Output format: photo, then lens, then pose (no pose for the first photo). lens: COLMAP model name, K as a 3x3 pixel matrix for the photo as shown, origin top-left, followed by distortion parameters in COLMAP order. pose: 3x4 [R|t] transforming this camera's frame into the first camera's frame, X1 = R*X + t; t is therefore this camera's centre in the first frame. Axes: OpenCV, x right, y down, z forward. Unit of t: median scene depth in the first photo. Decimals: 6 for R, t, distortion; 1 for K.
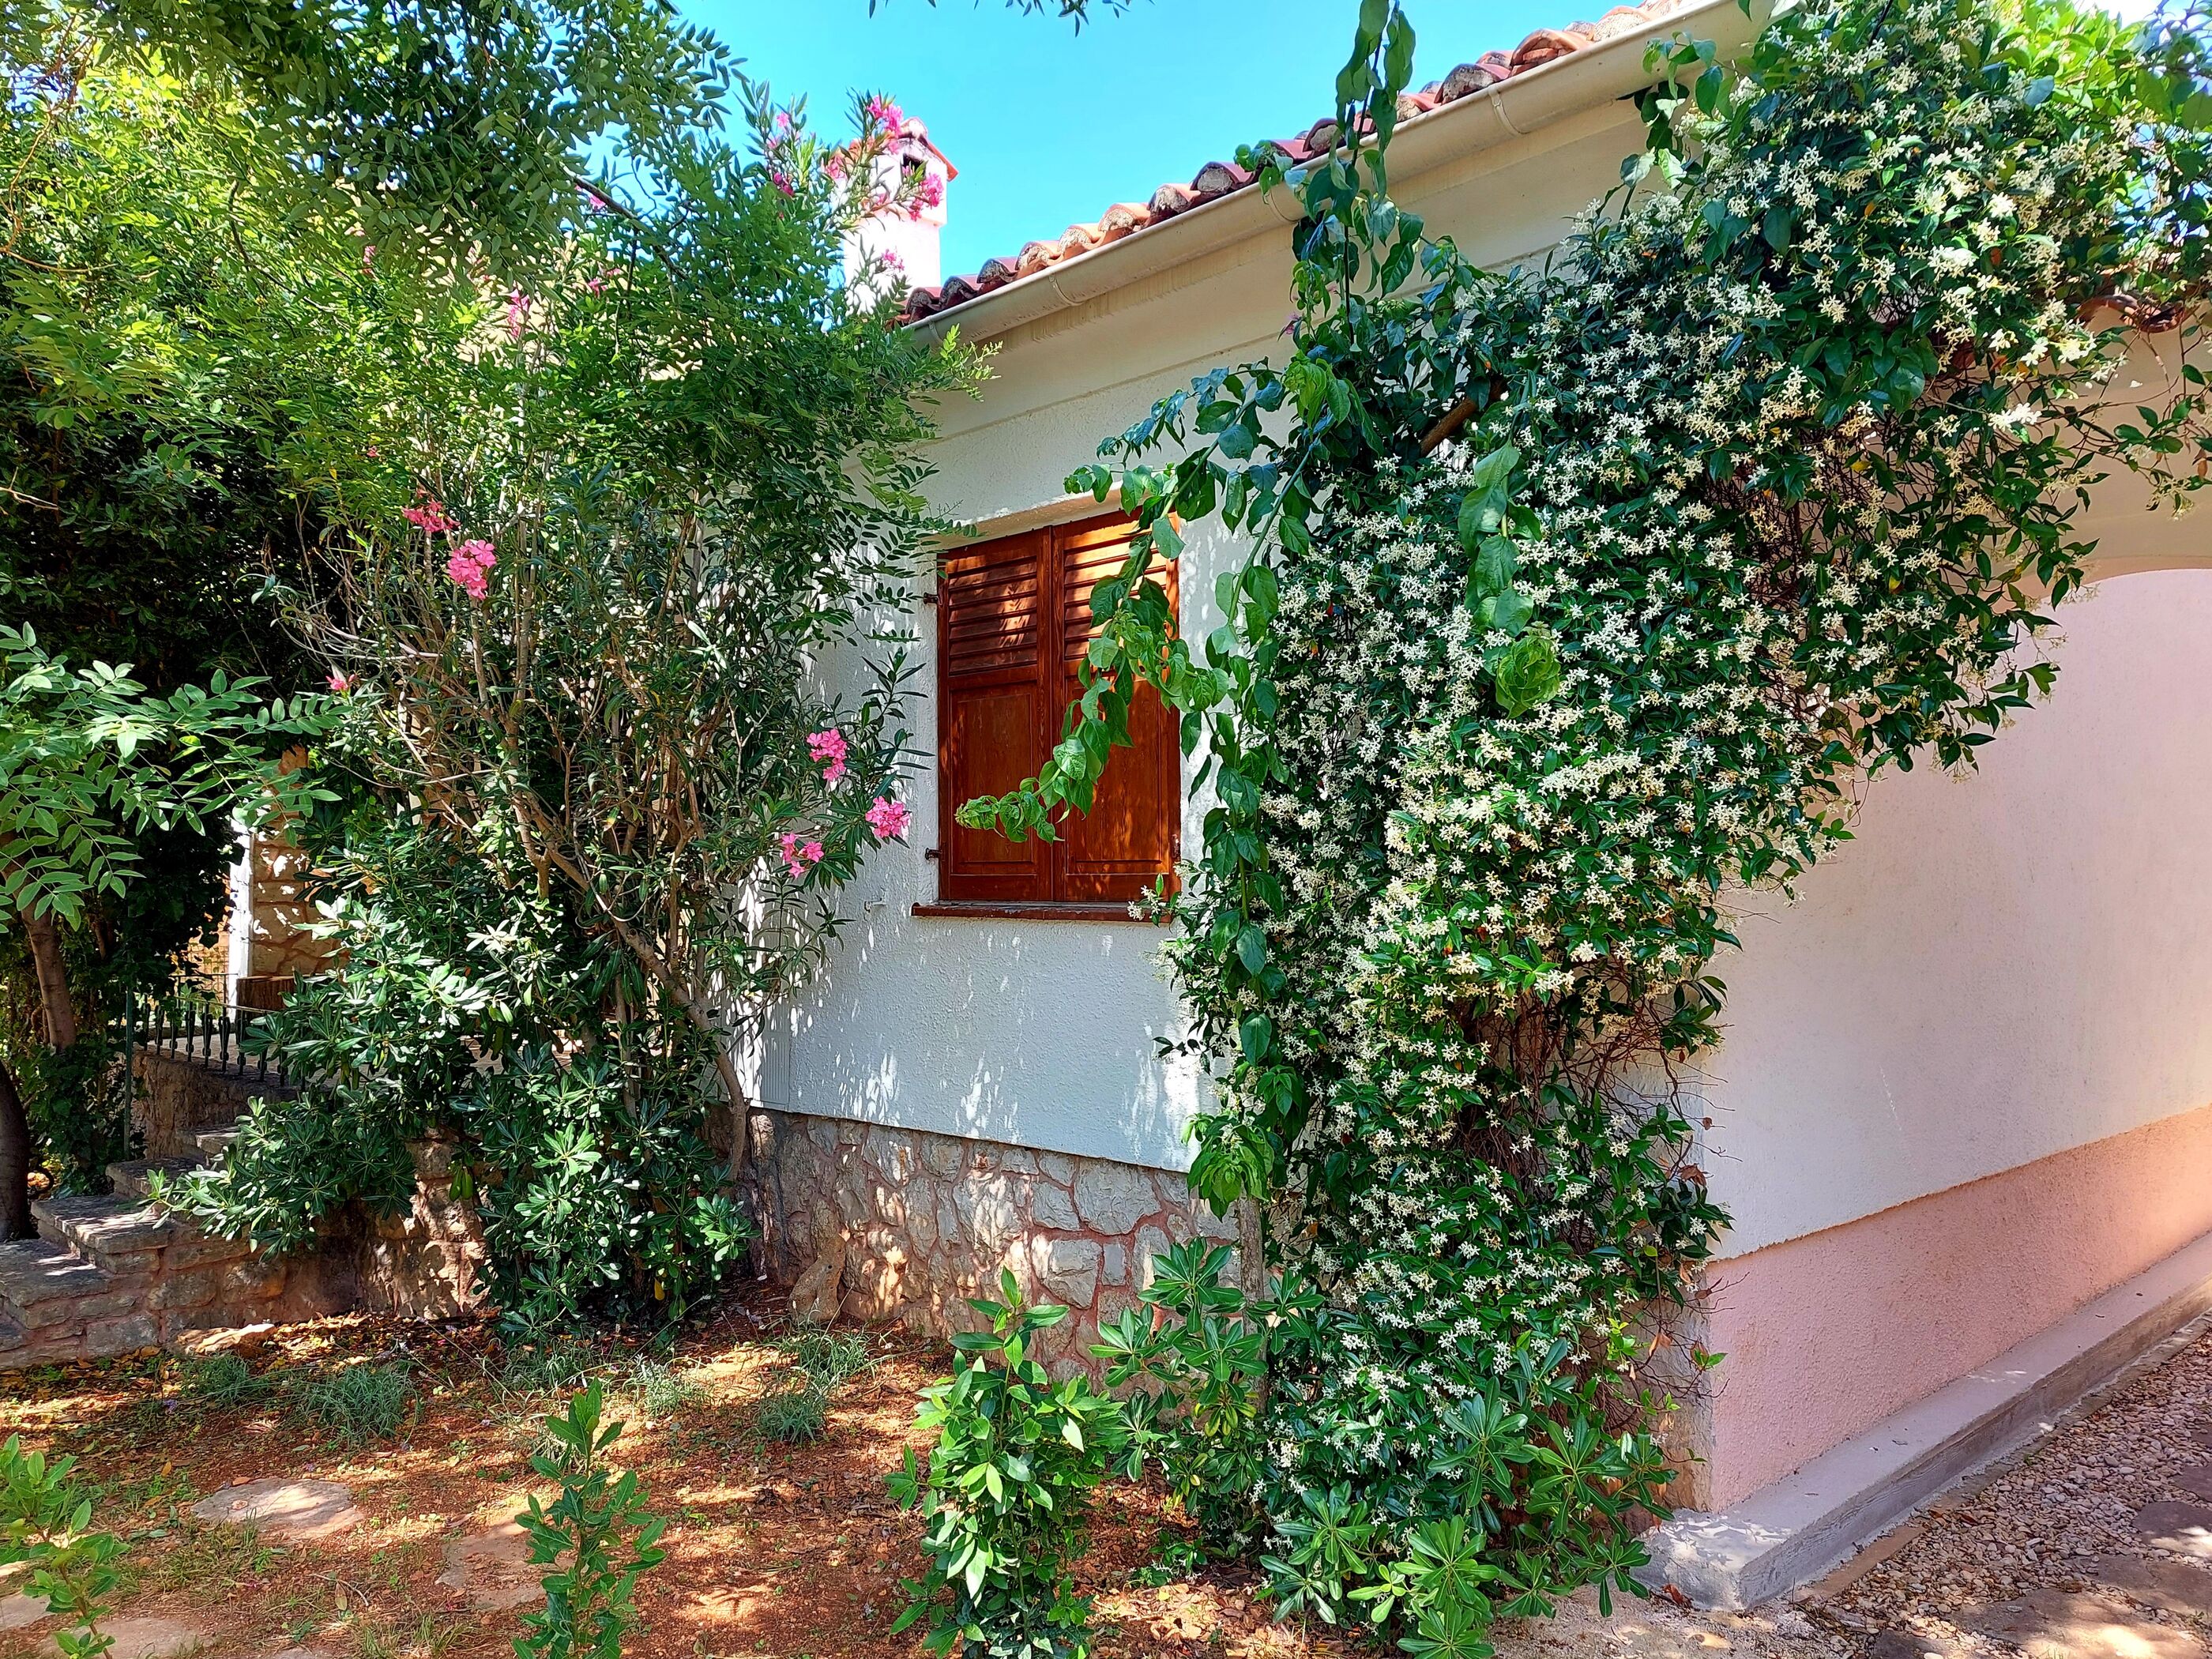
lens RADIAL K [[1602.8, 0, 1106.0], [0, 1602.8, 829.5], [0, 0, 1]] dist [0.101916, -0.114169]
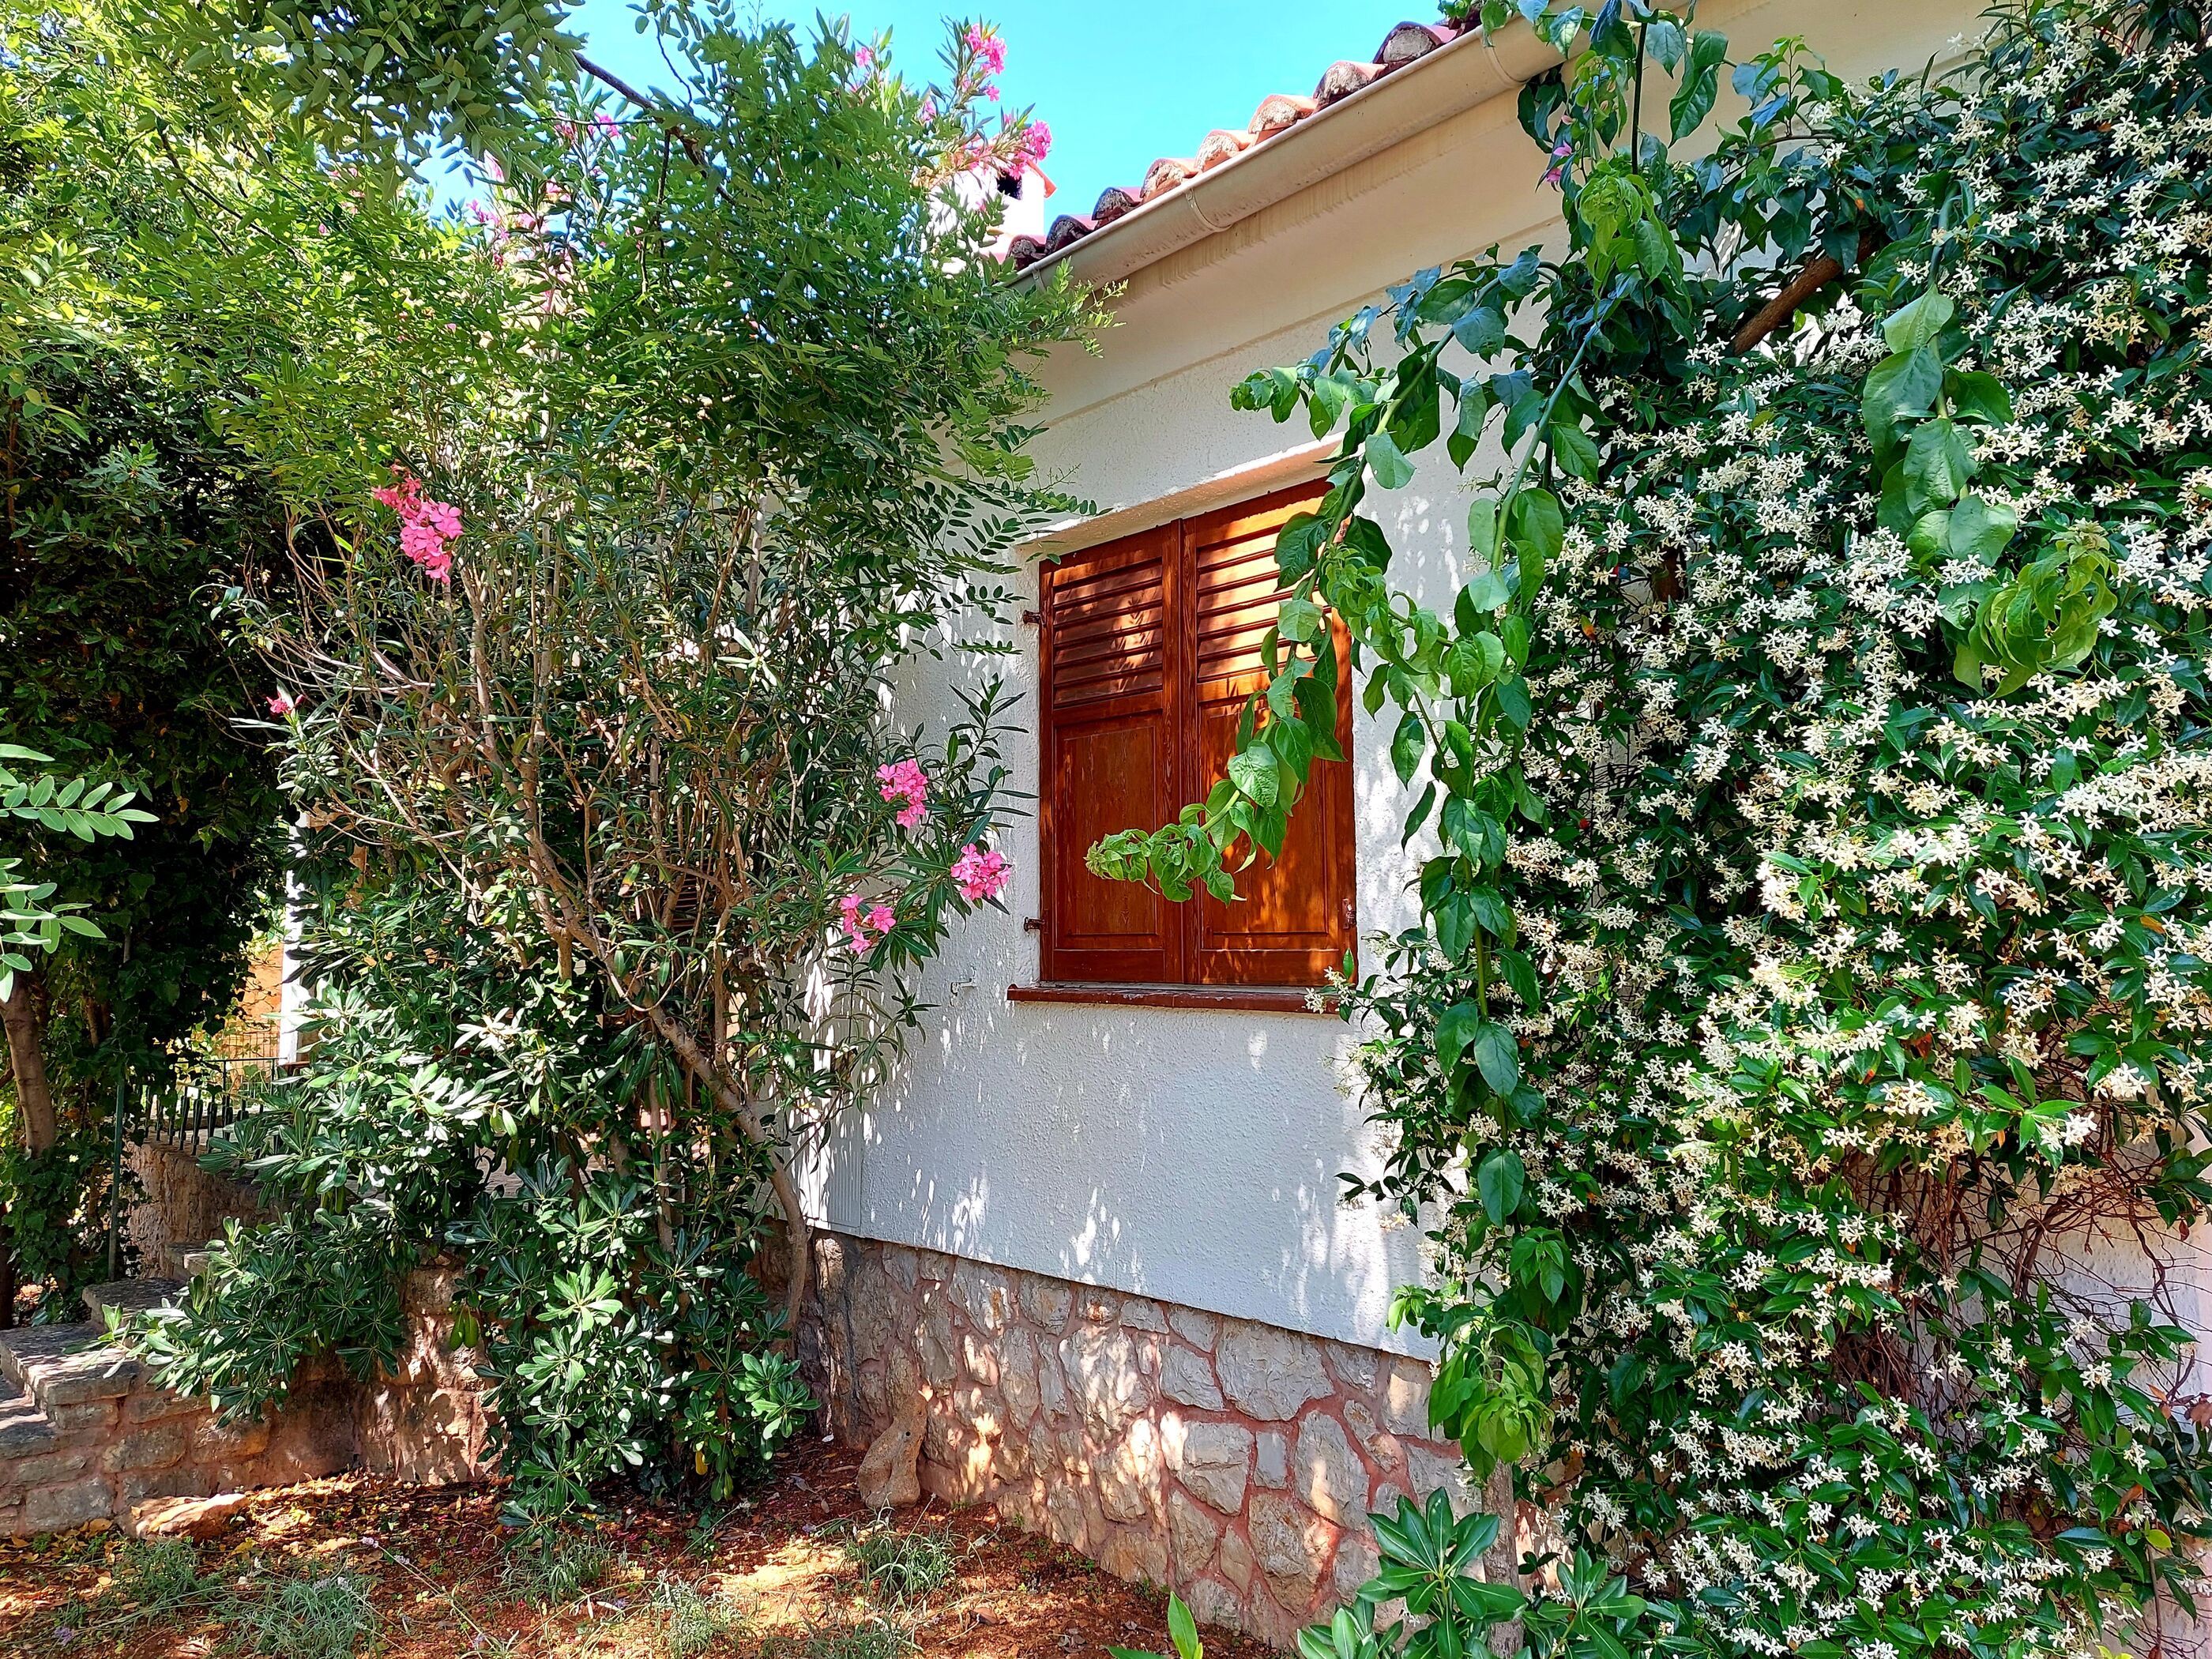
lens RADIAL K [[1602.8, 0, 1106.0], [0, 1602.8, 829.5], [0, 0, 1]] dist [0.101916, -0.114169]
pose [[0.998526, -0.003986, -0.054134, -0.034475], [0.001459, 0.998911, -0.046638, 0.006140], [0.054261, 0.046490, 0.997444, 0.237367]]
